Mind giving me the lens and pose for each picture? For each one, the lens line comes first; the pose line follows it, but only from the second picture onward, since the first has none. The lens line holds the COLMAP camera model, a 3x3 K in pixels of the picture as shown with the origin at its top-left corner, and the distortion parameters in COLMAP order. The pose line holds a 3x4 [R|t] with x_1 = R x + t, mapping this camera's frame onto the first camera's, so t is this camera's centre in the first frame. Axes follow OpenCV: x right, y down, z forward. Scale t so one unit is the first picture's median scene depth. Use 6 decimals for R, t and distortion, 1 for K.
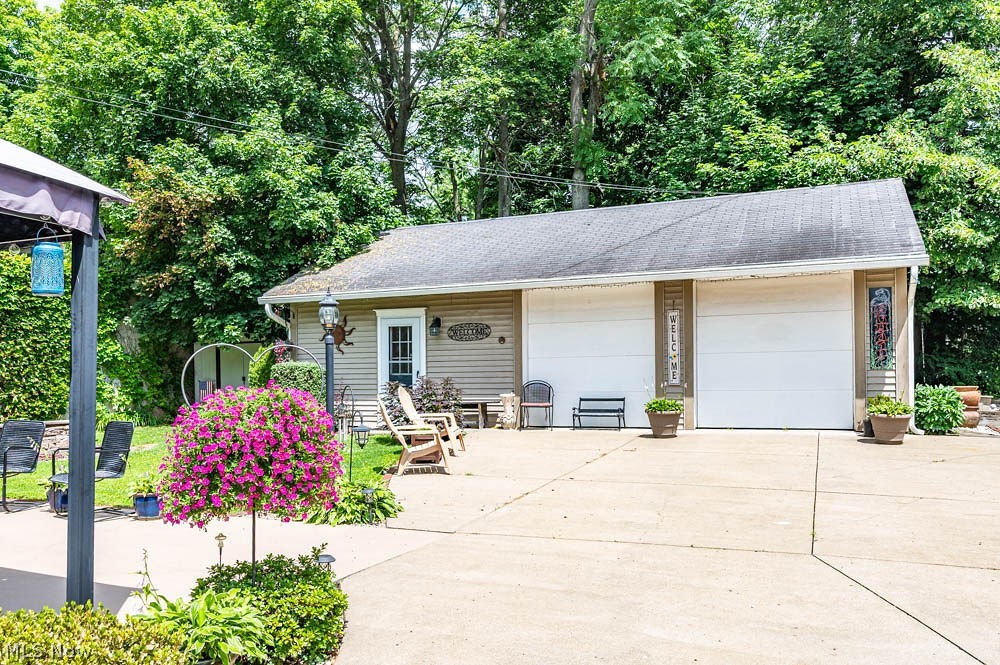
lens RADIAL K [[801.2, 0, 521.0], [0, 801.2, 364.1], [0, 0, 1]] dist [-0.002598, -0.004557]
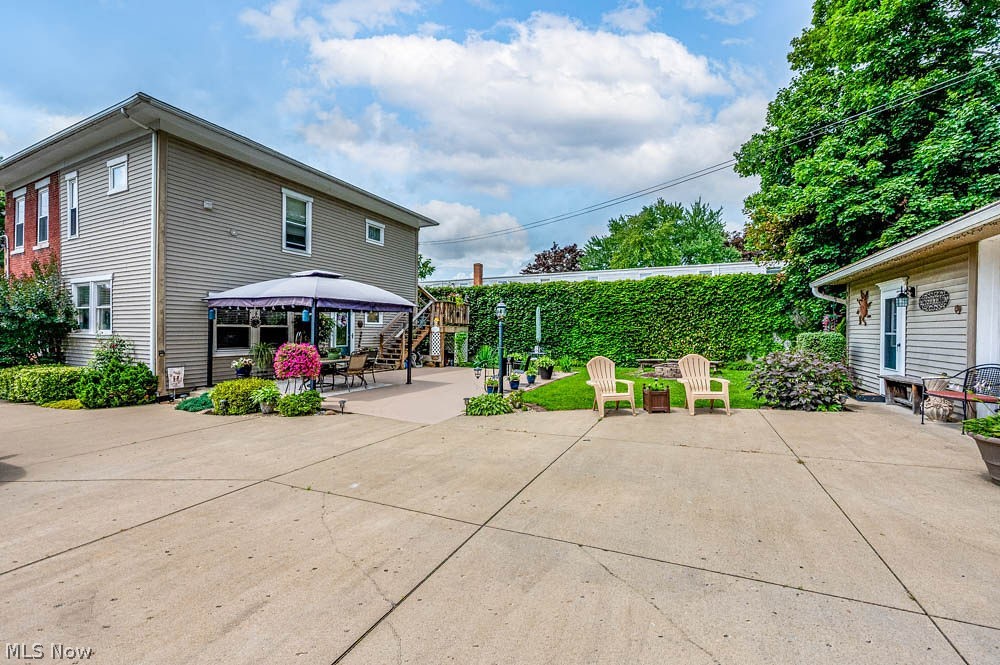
lens RADIAL K [[391.1, 0, 488.1], [0, 391.1, 328.1], [0, 0, 1]] dist [-0.000921, -0.000022]
pose [[-0.088306, 0.007947, -0.996062, 0.375599], [0.002893, 0.999966, 0.007722, -0.014882], [0.996089, -0.002200, -0.088326, 0.534457]]
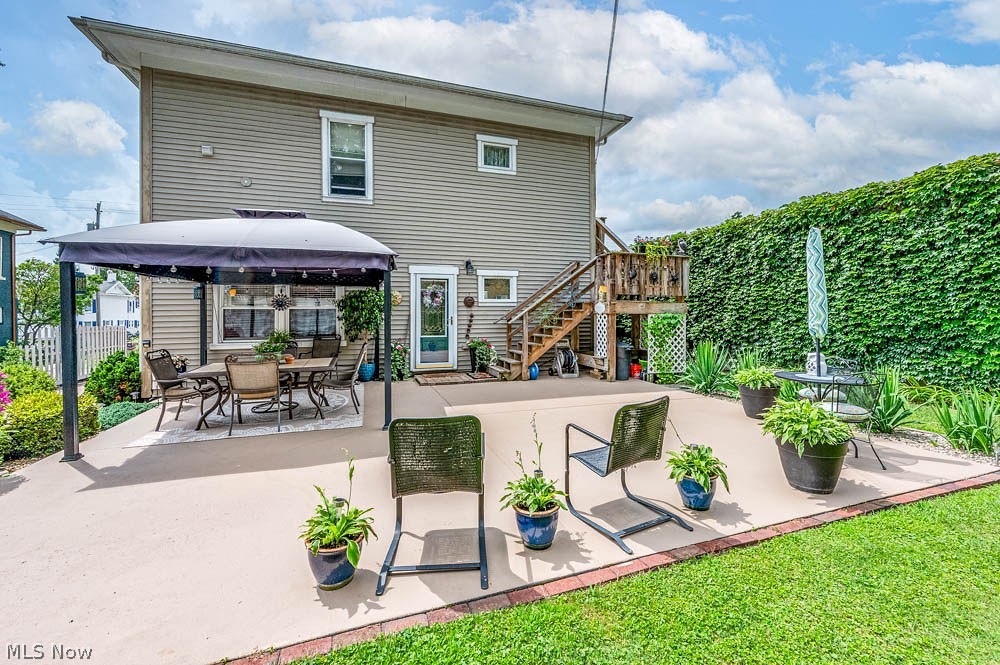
lens RADIAL K [[401.6, 0, 500.3], [0, 401.6, 306.9], [0, 0, 1]] dist [-0.002172, -0.000238]
pose [[-0.755044, 0.008722, -0.655616, -0.180091], [0.023767, 0.999618, -0.014073, -0.000717], [0.655243, -0.026207, -0.754963, 0.638577]]
